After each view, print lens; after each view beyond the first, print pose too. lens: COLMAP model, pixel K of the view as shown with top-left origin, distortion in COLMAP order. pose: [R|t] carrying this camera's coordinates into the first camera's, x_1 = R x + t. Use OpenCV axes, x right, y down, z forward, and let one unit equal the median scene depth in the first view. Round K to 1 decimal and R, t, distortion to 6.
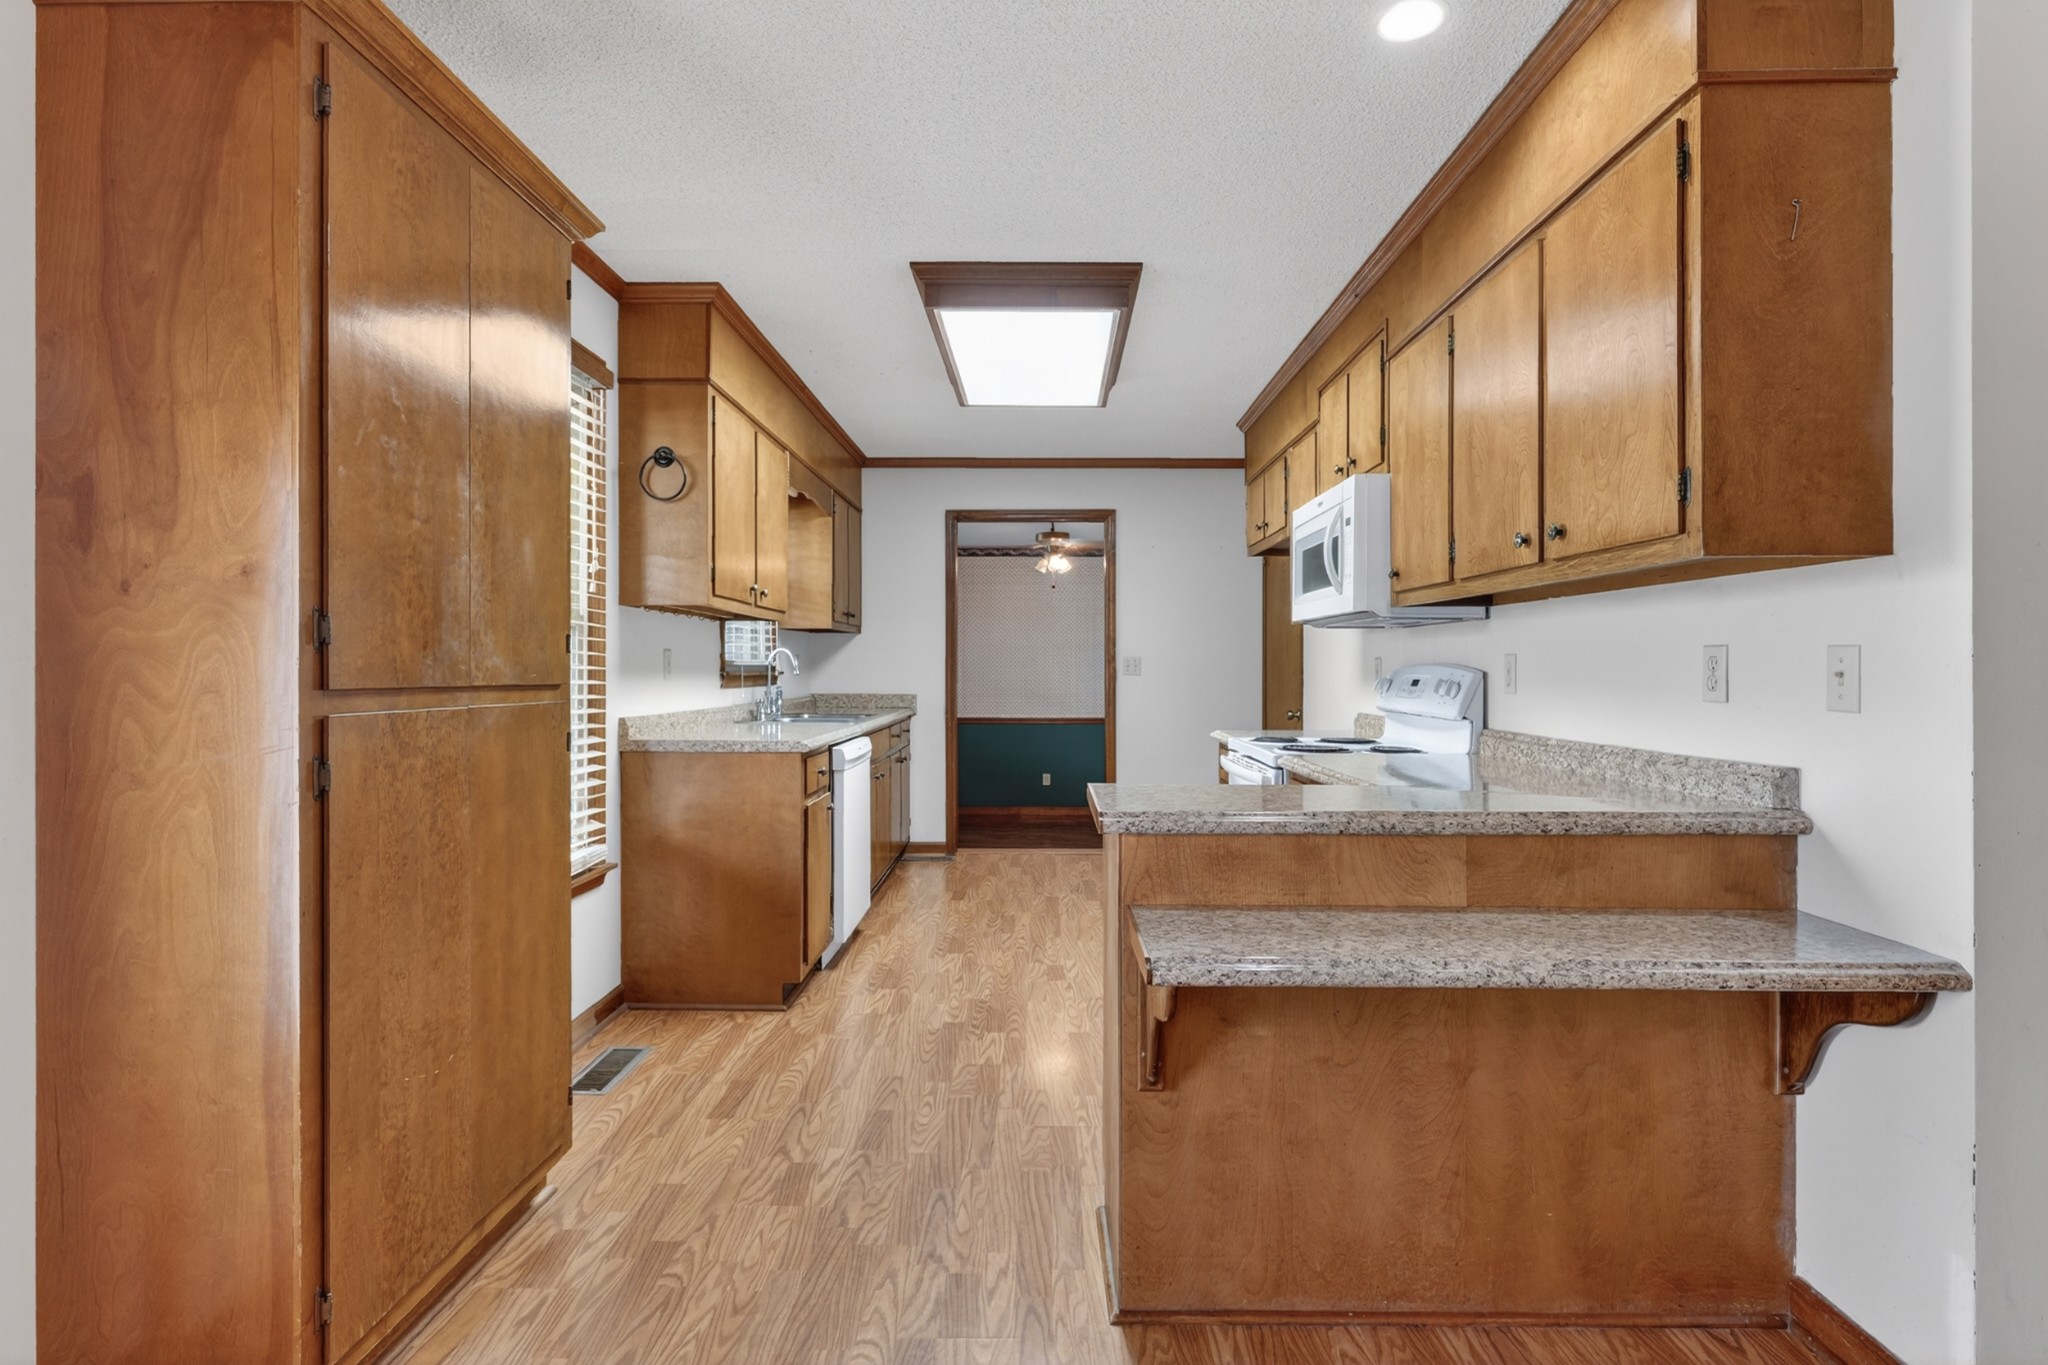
lens RADIAL K [[990.1, 0, 1024.0], [0, 990.1, 682.5], [0, 0, 1]] dist [-0.000110, -0.000028]
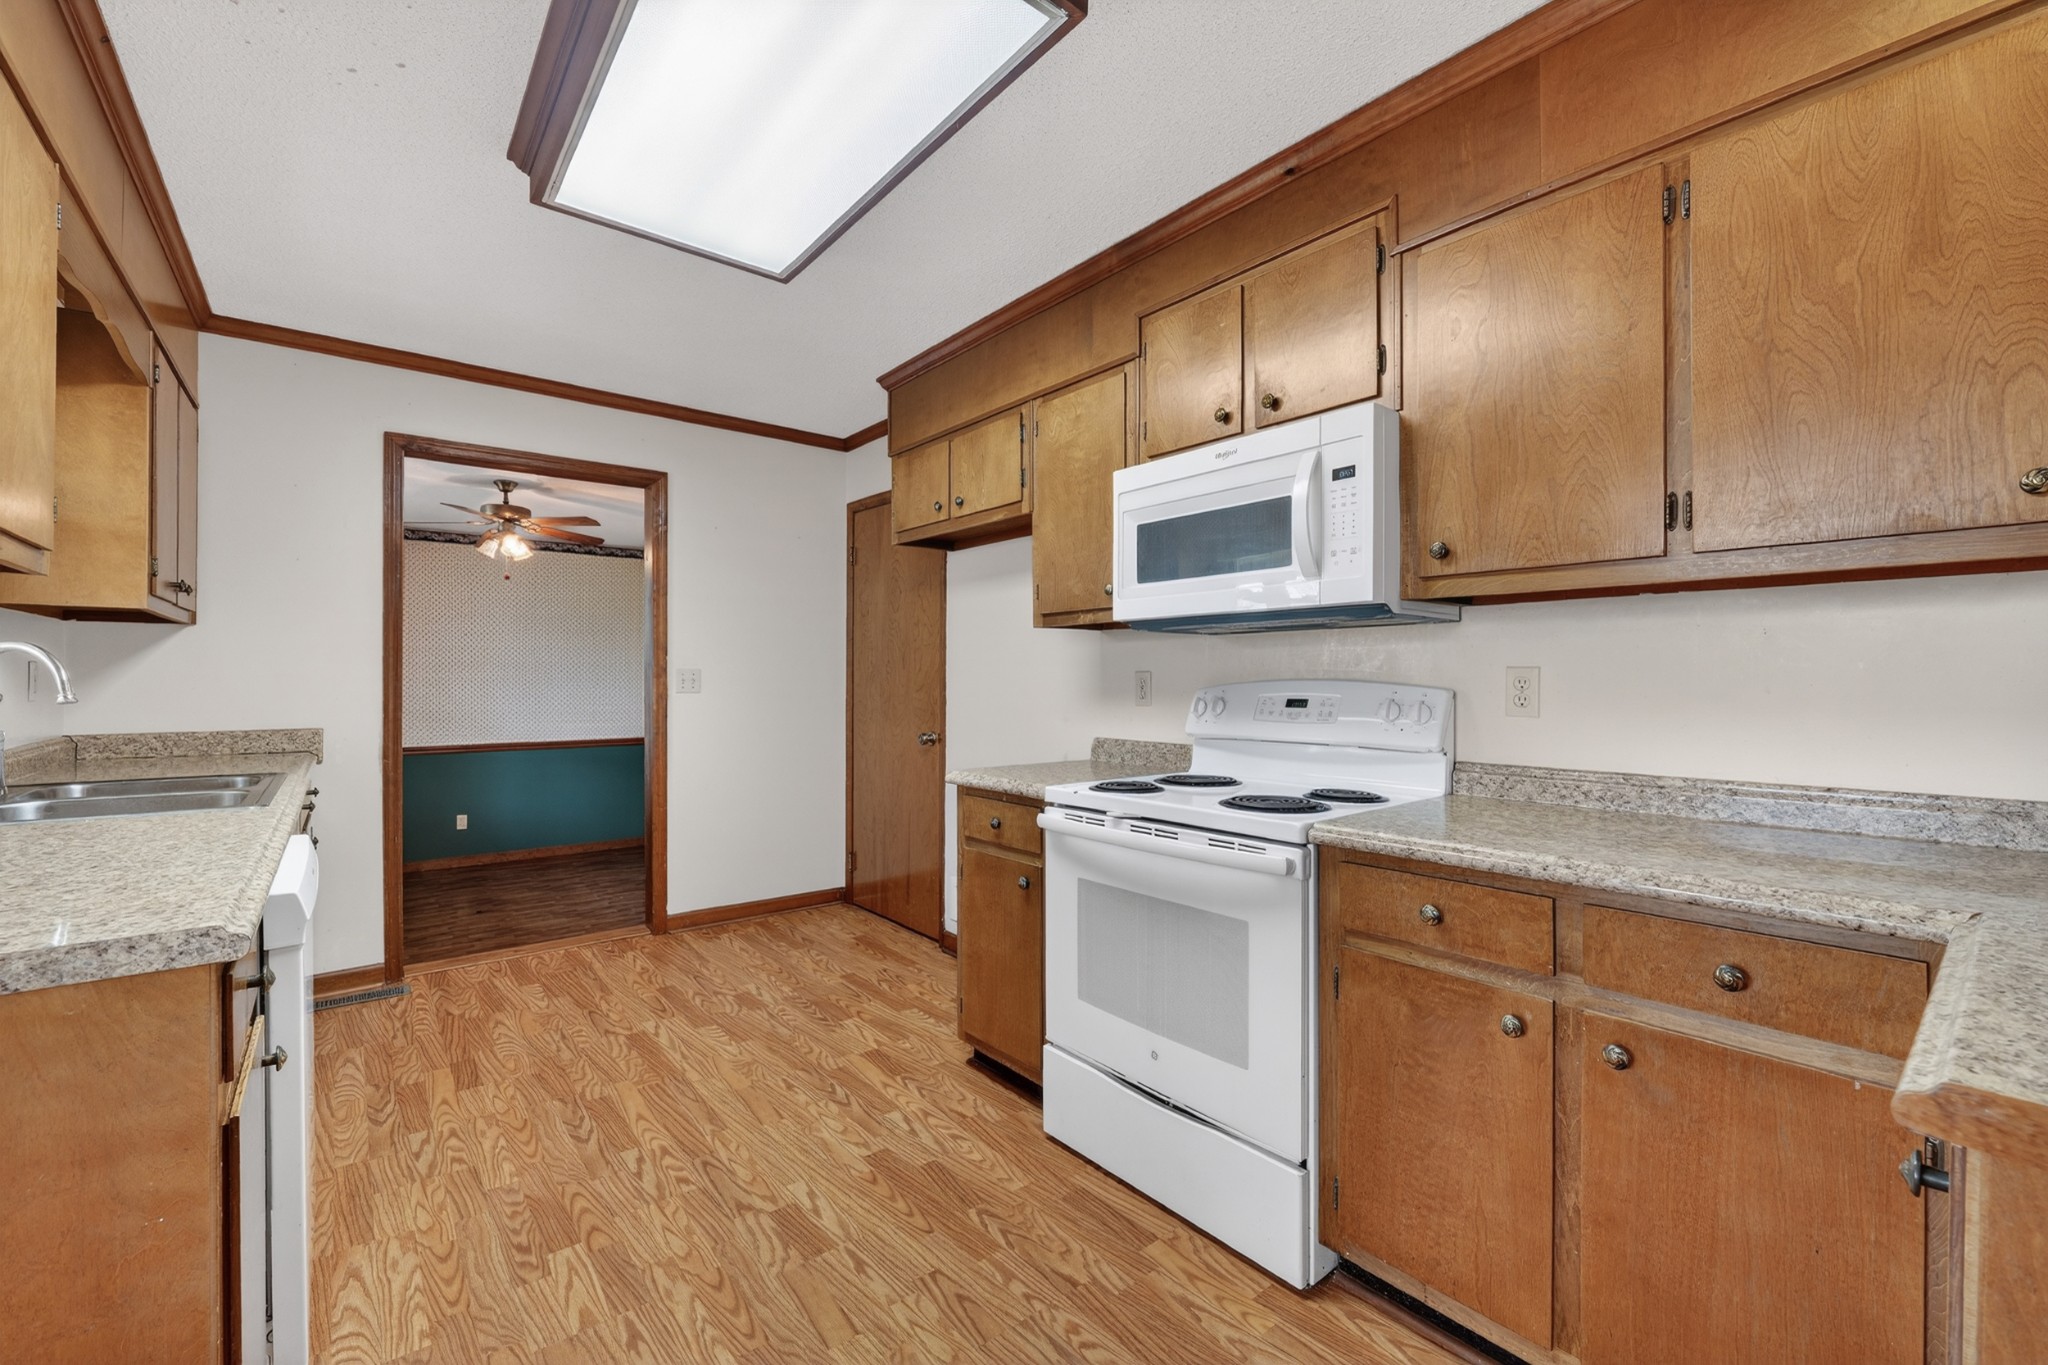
lens RADIAL K [[826.7, 0, 1001.3], [0, 826.7, 675.2], [0, 0, 1]] dist [0.000720, 0.000147]
pose [[0.769849, -0.001134, 0.638225, -0.136268], [0.012890, 0.999822, -0.013771, -0.010127], [-0.638096, 0.018829, 0.769727, 0.424904]]
